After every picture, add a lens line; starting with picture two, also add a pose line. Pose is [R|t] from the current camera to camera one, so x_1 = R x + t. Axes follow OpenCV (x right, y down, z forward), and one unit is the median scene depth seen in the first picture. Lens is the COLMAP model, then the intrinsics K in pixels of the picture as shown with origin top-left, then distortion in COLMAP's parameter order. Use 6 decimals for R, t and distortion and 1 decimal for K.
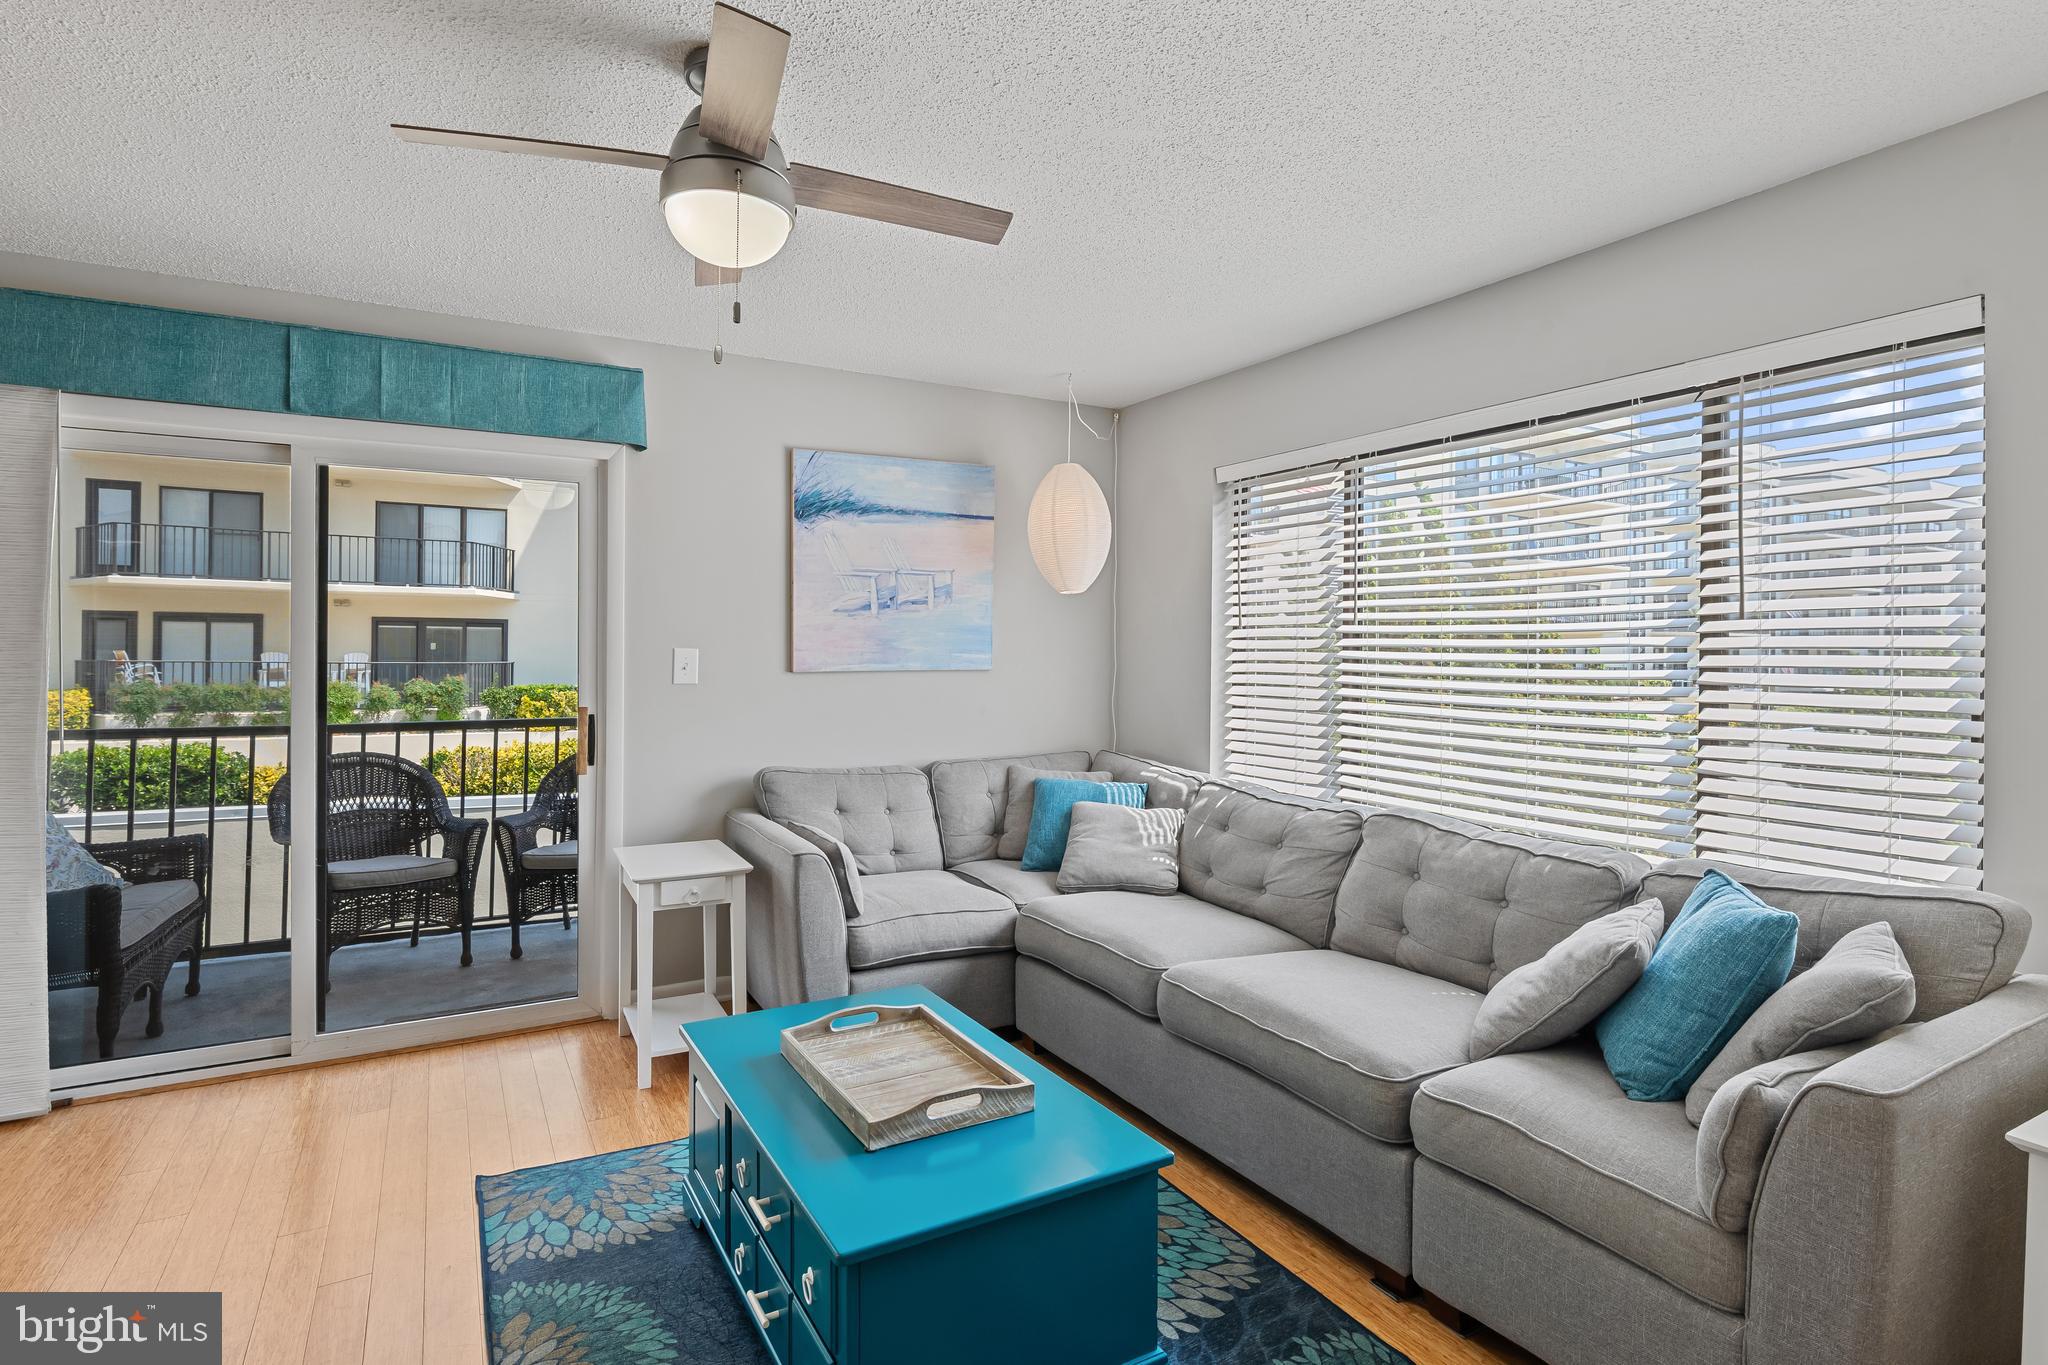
lens RADIAL K [[1039.5, 0, 1028.0], [0, 1039.5, 650.5], [0, 0, 1]] dist [-0.004937, -0.000844]
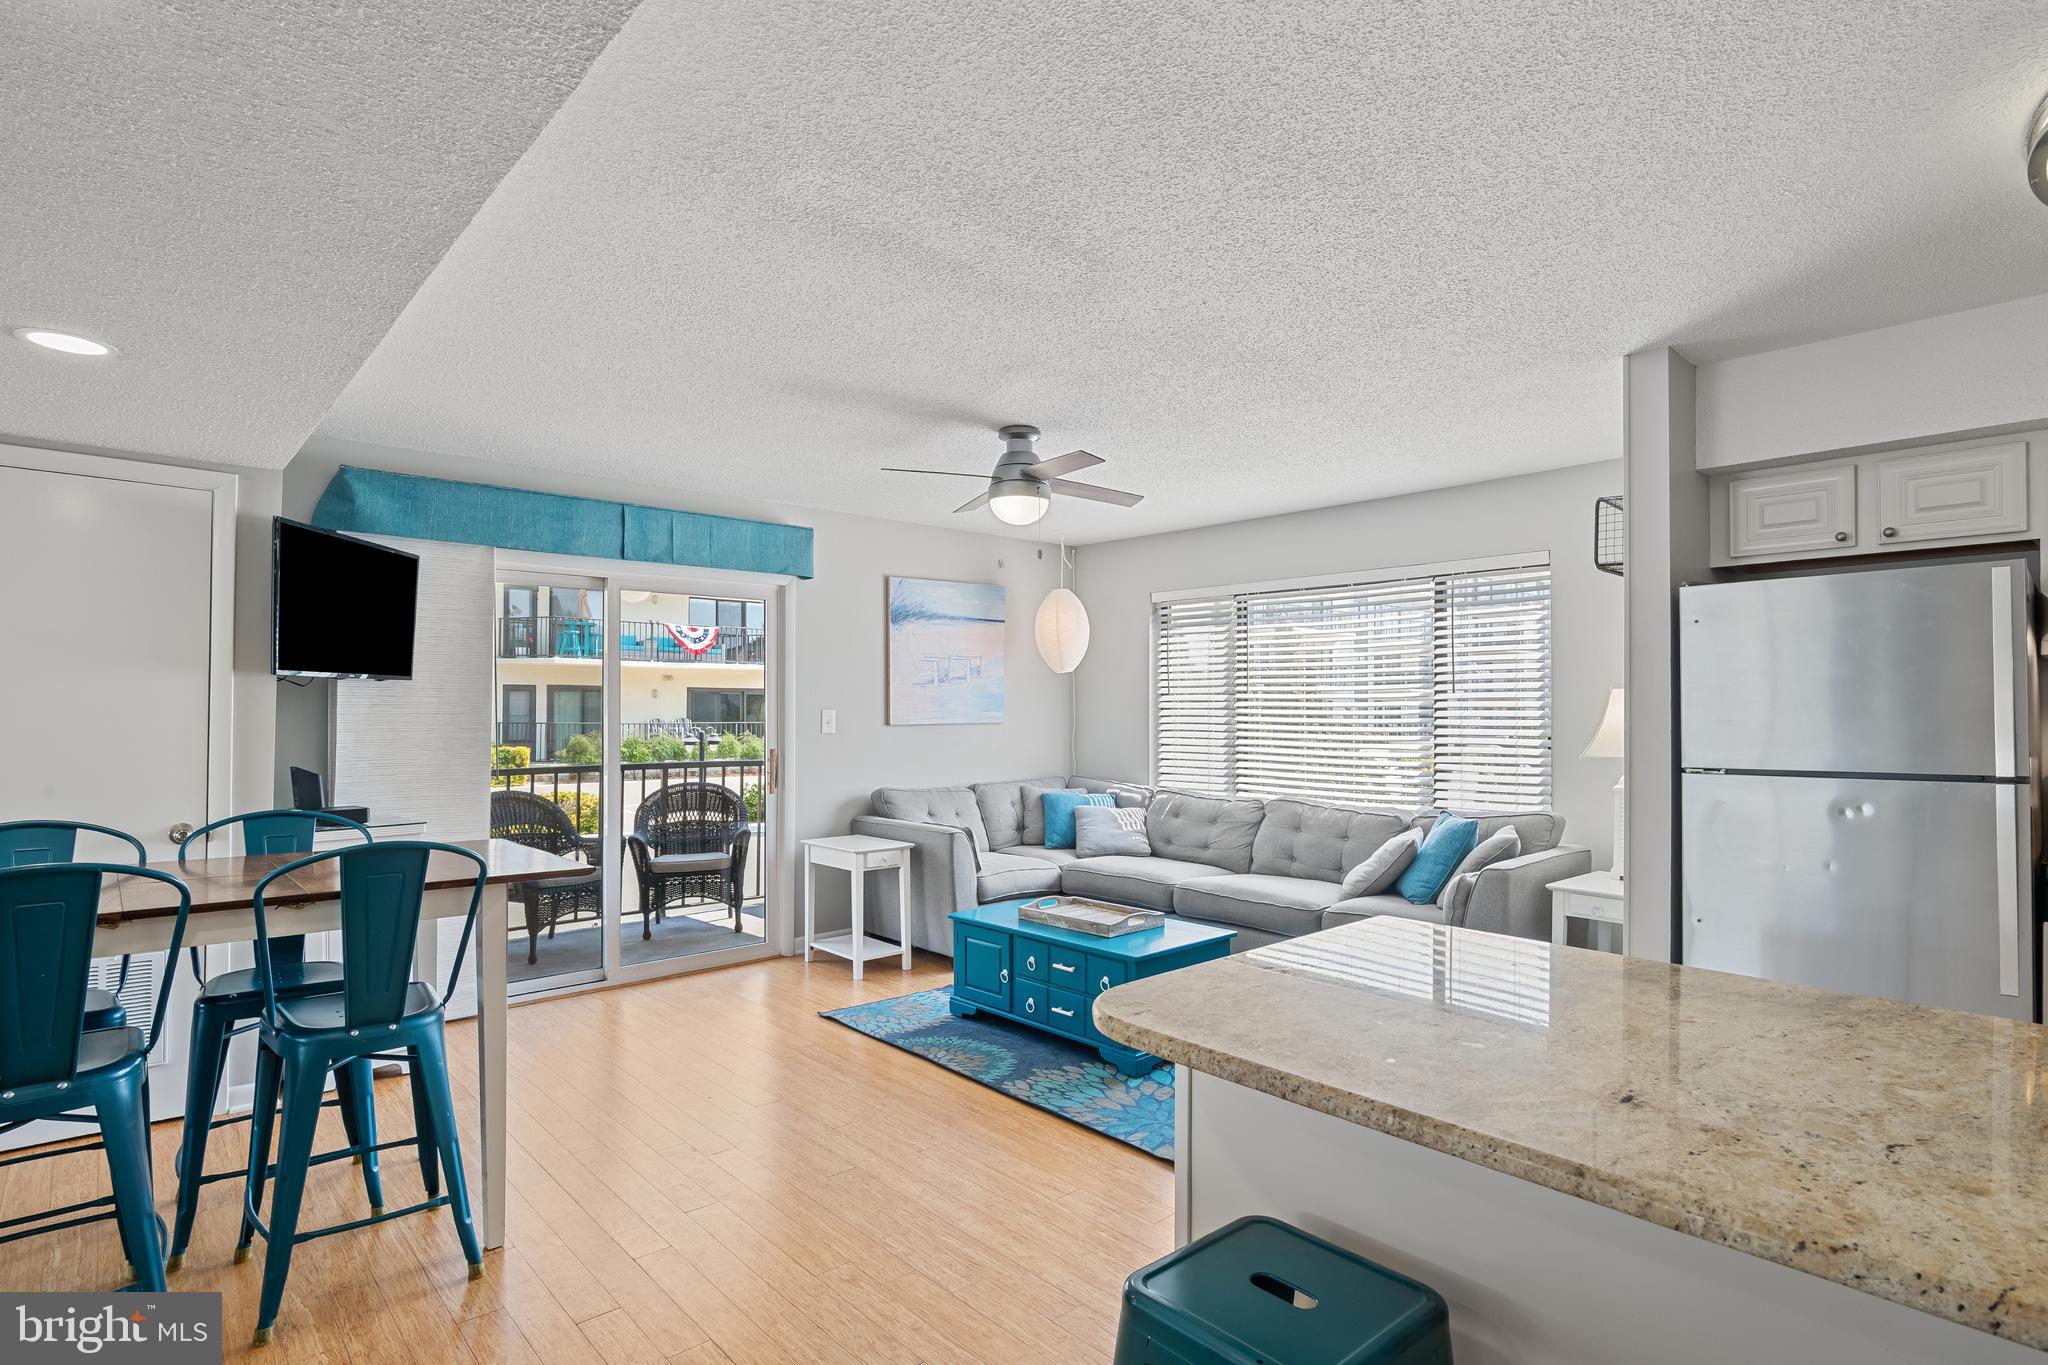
lens RADIAL K [[1031.6, 0, 1023.0], [0, 1031.6, 696.2], [0, 0, 1]] dist [0.000341, -0.000052]
pose [[0.976273, -0.002623, 0.216530, -0.460059], [0.004967, 0.999935, -0.010281, -0.005914], [-0.216489, 0.011113, 0.976222, -0.634567]]
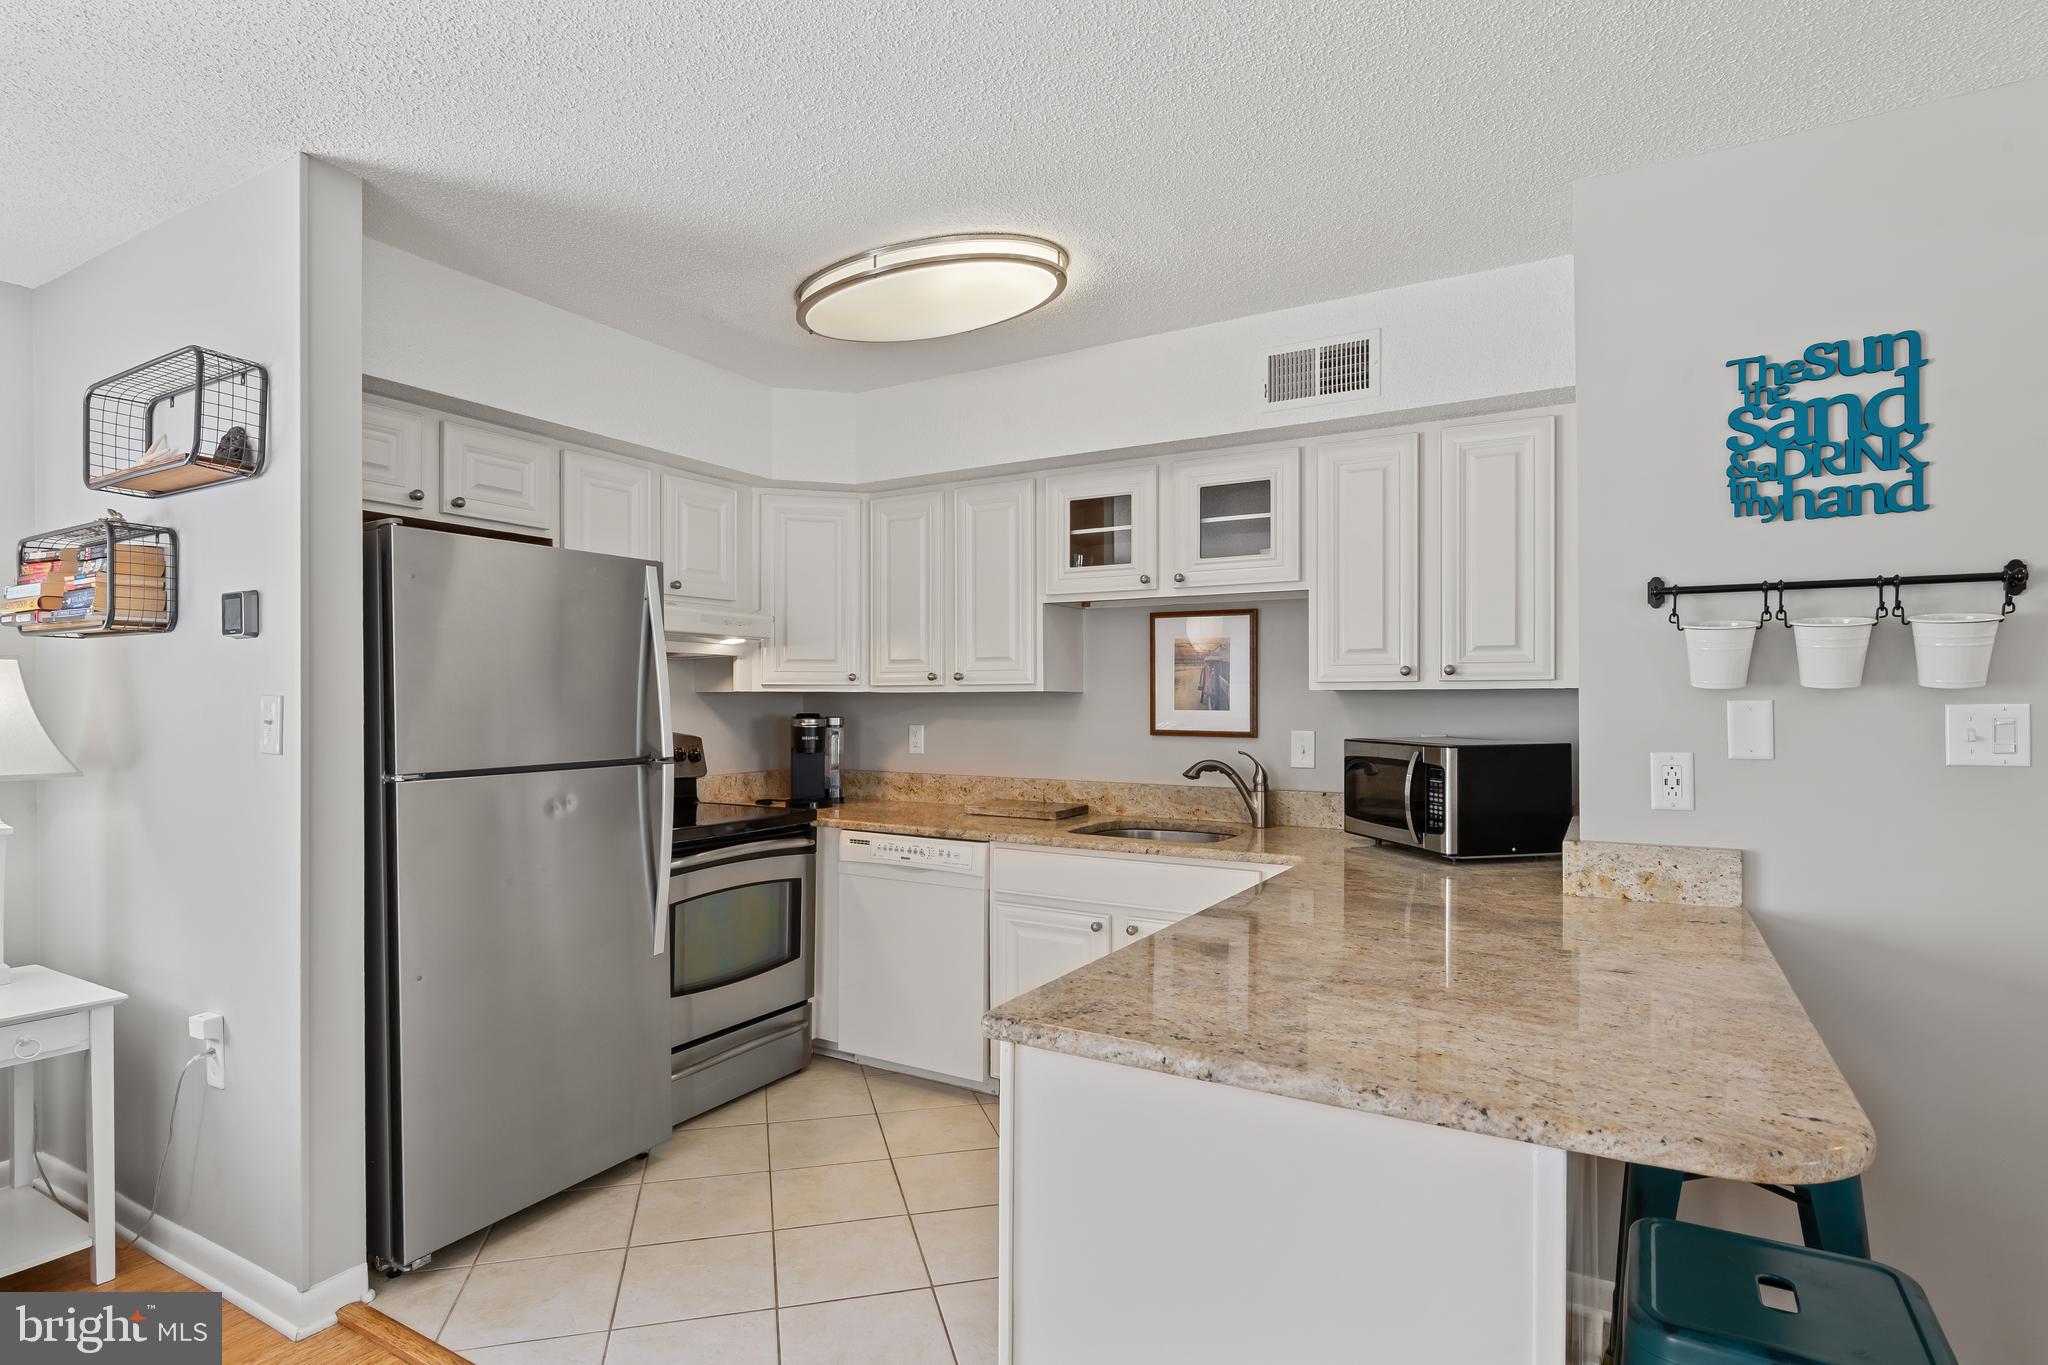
lens RADIAL K [[1038.7, 0, 1014.5], [0, 1038.7, 701.4], [0, 0, 1]] dist [-0.007144, -0.001674]
pose [[-0.499827, -0.005704, 0.866106, -0.465976], [-0.005497, 0.999979, 0.003413, -0.000406], [-0.866108, -0.003055, -0.499848, 0.180137]]
